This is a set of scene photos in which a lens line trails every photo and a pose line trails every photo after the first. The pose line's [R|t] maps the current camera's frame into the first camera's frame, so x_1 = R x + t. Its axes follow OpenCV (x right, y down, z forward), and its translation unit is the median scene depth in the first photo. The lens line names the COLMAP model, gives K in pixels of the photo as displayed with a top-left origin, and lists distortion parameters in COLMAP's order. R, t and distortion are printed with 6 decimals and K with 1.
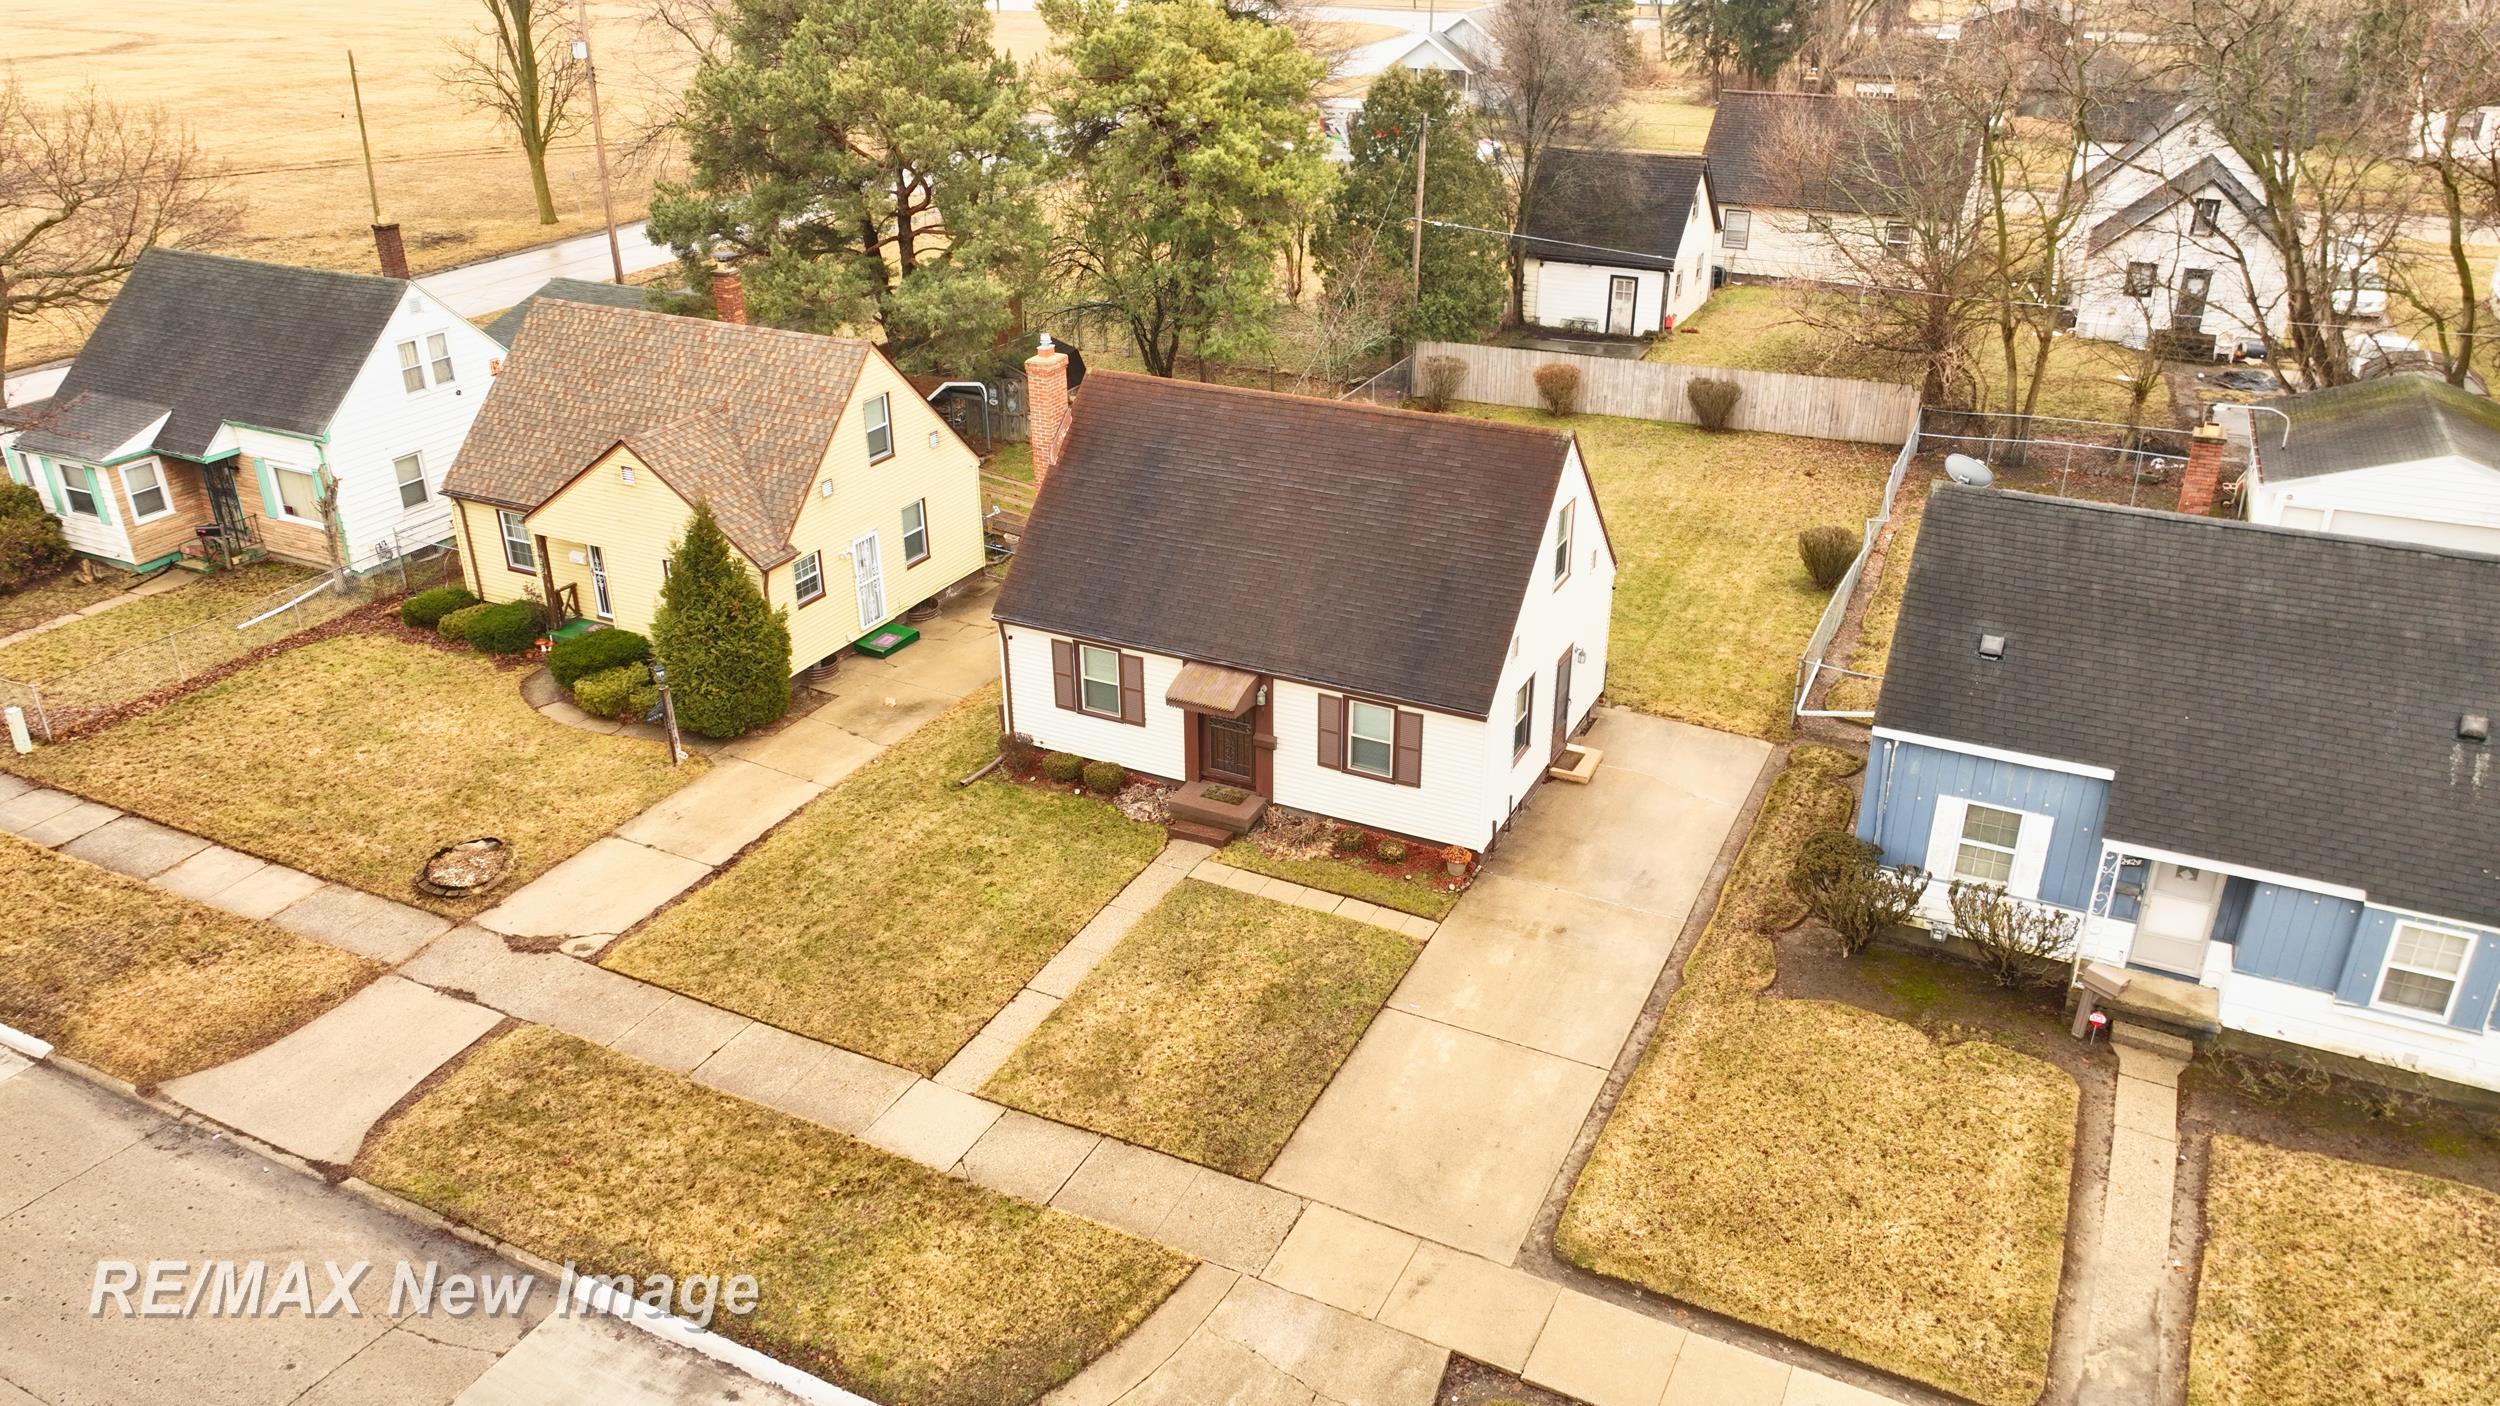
lens RADIAL K [[1760.5, 0, 1250.0], [0, 1760.5, 703.0], [0, 0, 1]] dist [0.003167, 0.010835]
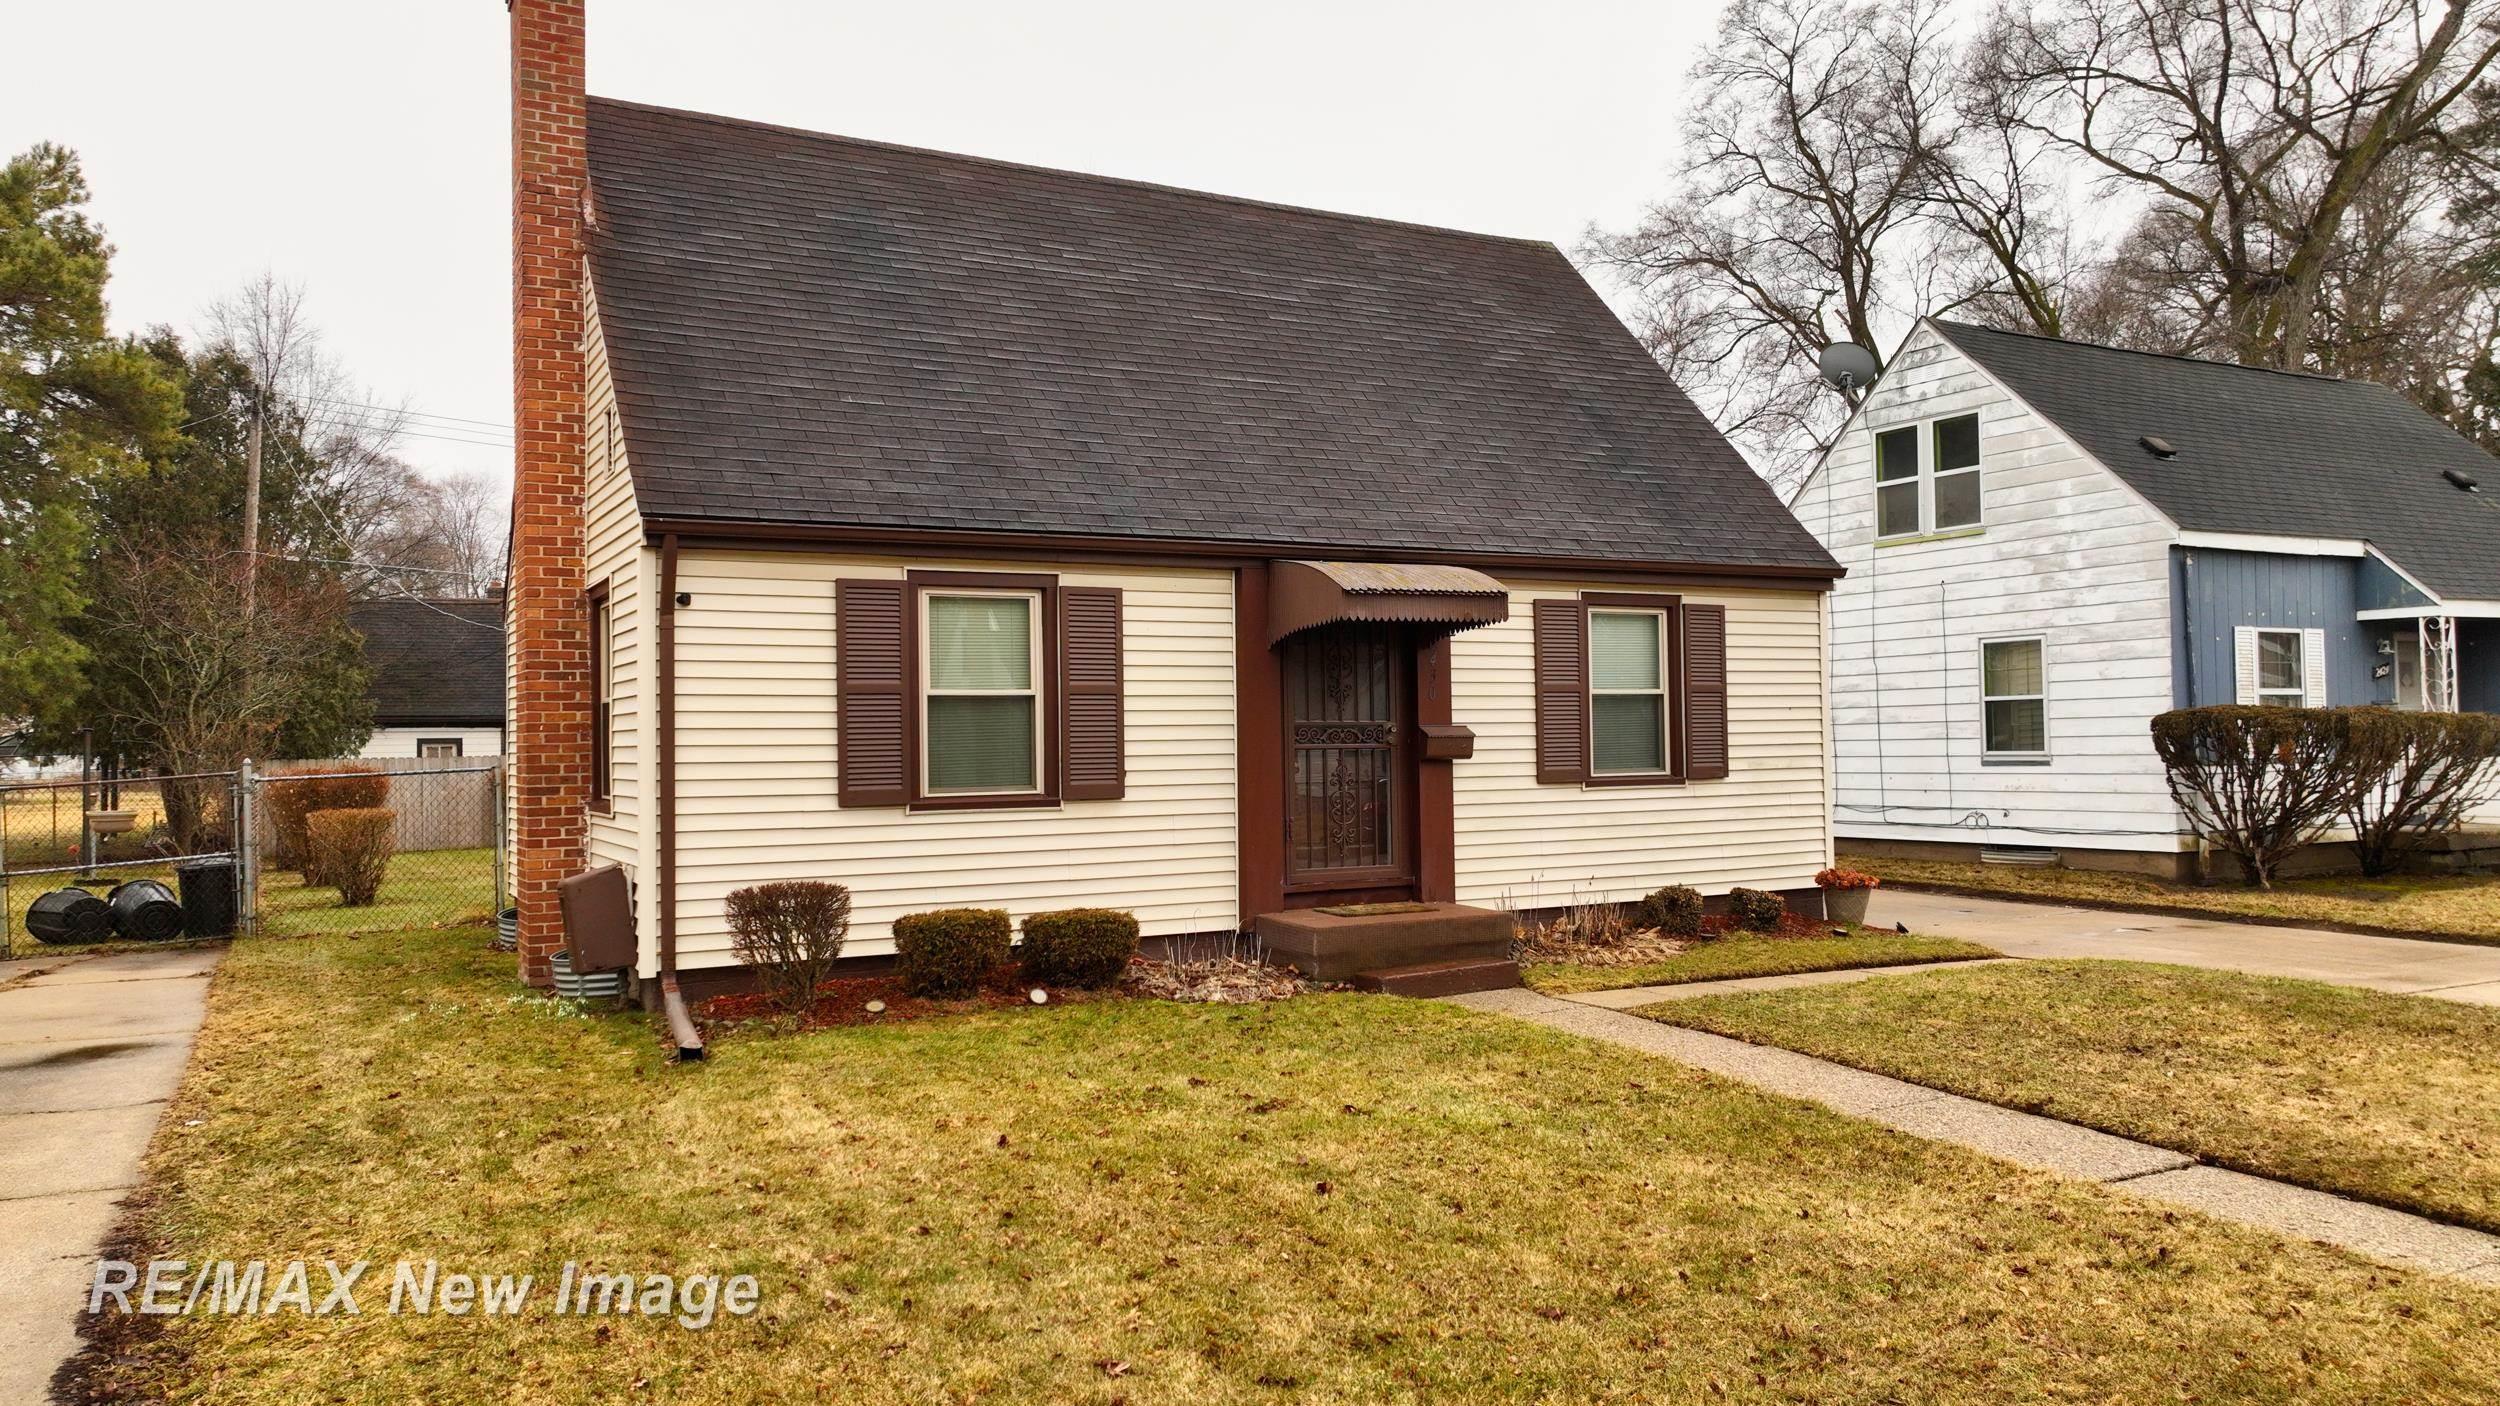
lens RADIAL K [[1760.5, 0, 1250.0], [0, 1760.5, 703.0], [0, 0, 1]] dist [0.003167, 0.010835]
pose [[0.570903, 0.017127, 0.820839, -0.353080], [0.368758, 0.887914, -0.275002, 0.109059], [-0.733545, 0.459690, 0.500597, 0.806539]]
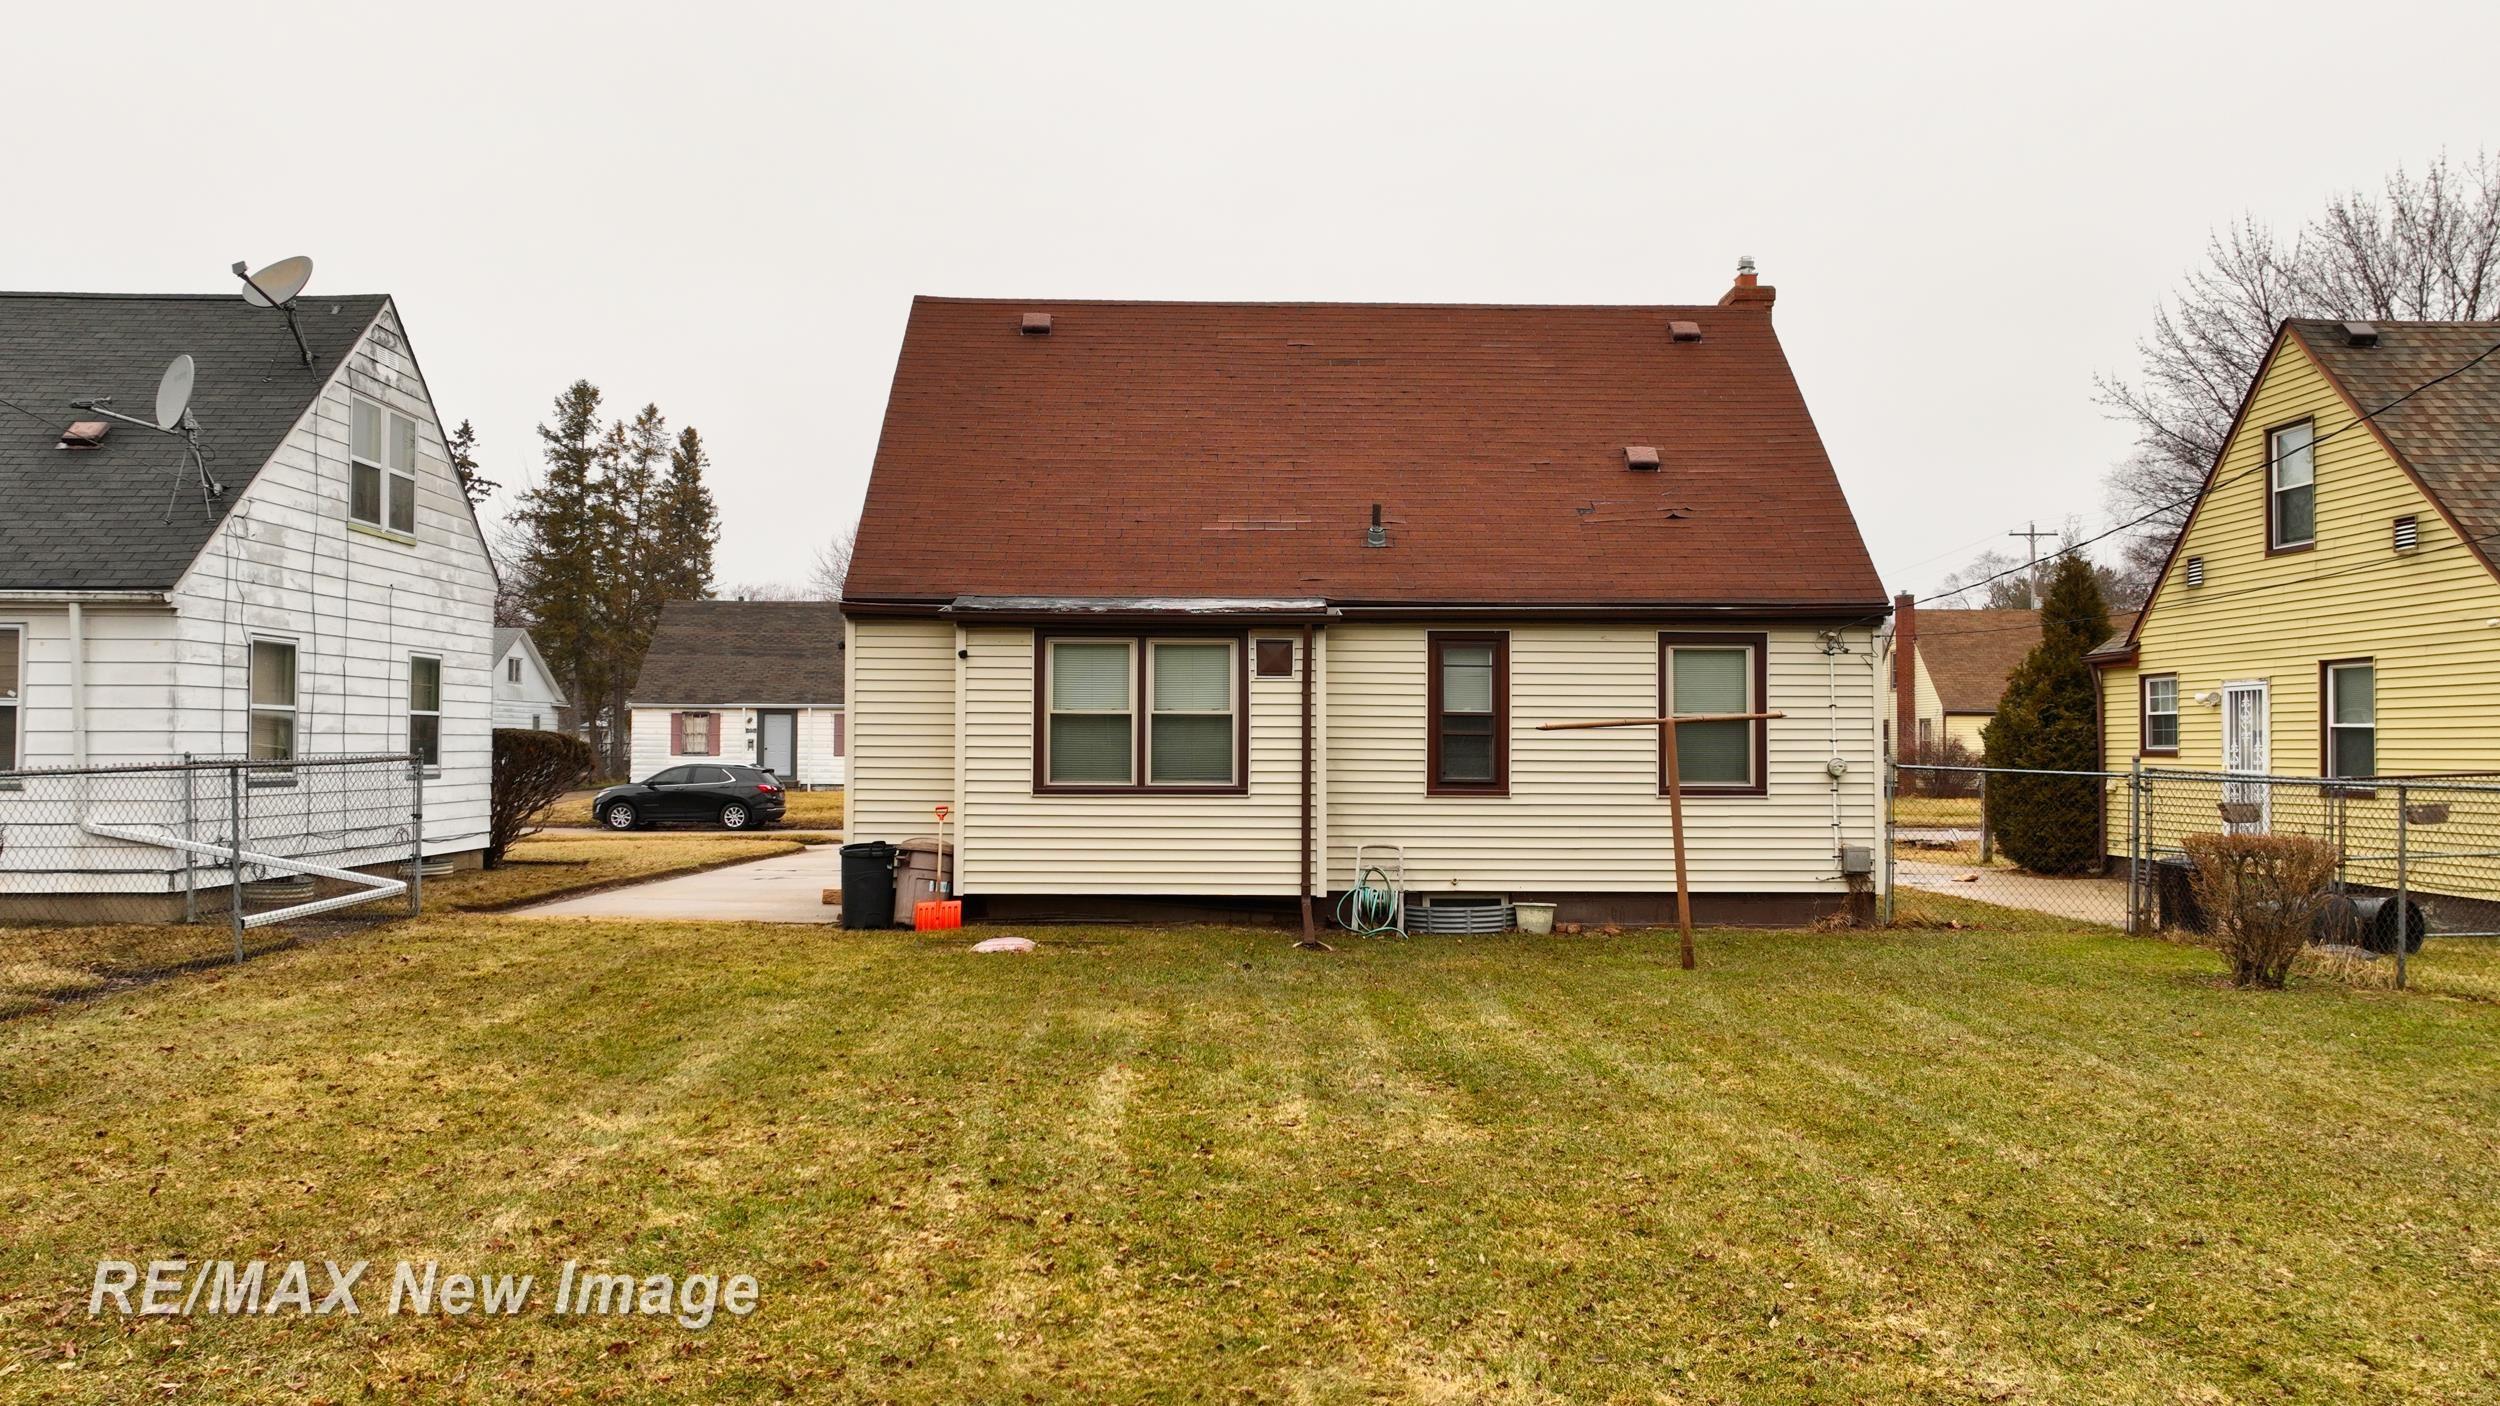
lens RADIAL K [[1760.5, 0, 1250.0], [0, 1760.5, 703.0], [0, 0, 1]] dist [0.003167, 0.010835]
pose [[-0.884840, -0.010337, -0.465781, 0.362578], [-0.201908, 0.909500, 0.363378, -0.269065], [0.419871, 0.415576, -0.806848, 1.576728]]
